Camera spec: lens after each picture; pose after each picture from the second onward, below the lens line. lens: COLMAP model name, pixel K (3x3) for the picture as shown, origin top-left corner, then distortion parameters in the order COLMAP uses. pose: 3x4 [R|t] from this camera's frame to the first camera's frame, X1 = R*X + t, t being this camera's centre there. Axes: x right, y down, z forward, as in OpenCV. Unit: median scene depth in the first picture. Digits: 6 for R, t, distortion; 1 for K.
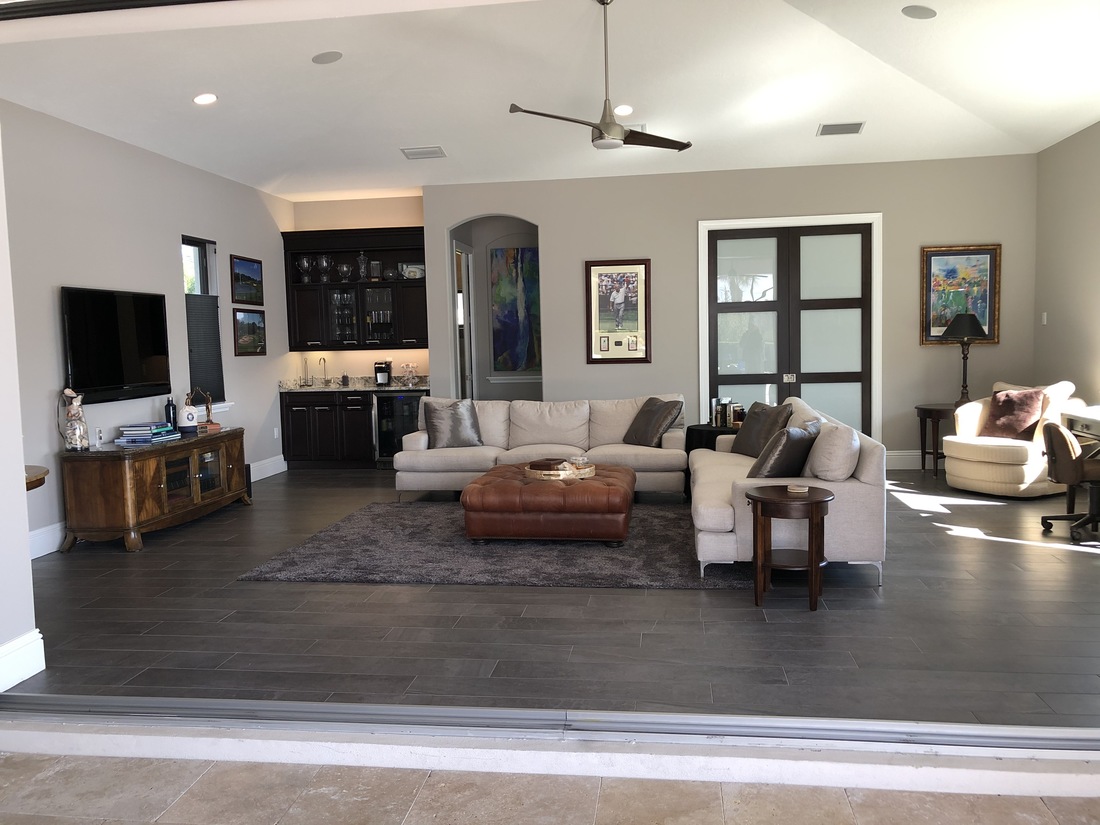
lens RADIAL K [[891.7, 0, 549.5], [0, 891.7, 407.7], [0, 0, 1]] dist [0.060315, -0.099429]
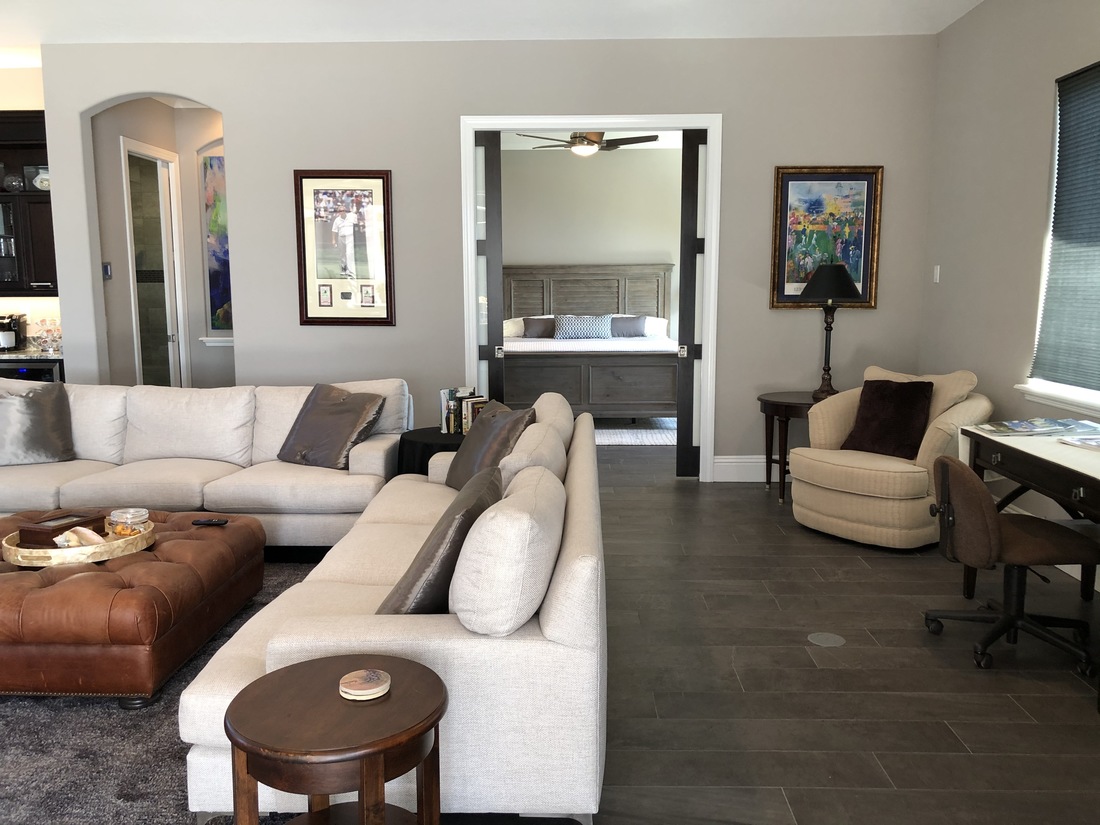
lens RADIAL K [[891.1, 0, 568.1], [0, 891.1, 410.2], [0, 0, 1]] dist [0.051446, -0.091511]
pose [[0.992221, 0.004715, 0.124400, 0.163074], [-0.012292, 0.998110, 0.060214, -0.028899], [-0.123881, -0.061275, 0.990403, 0.309759]]
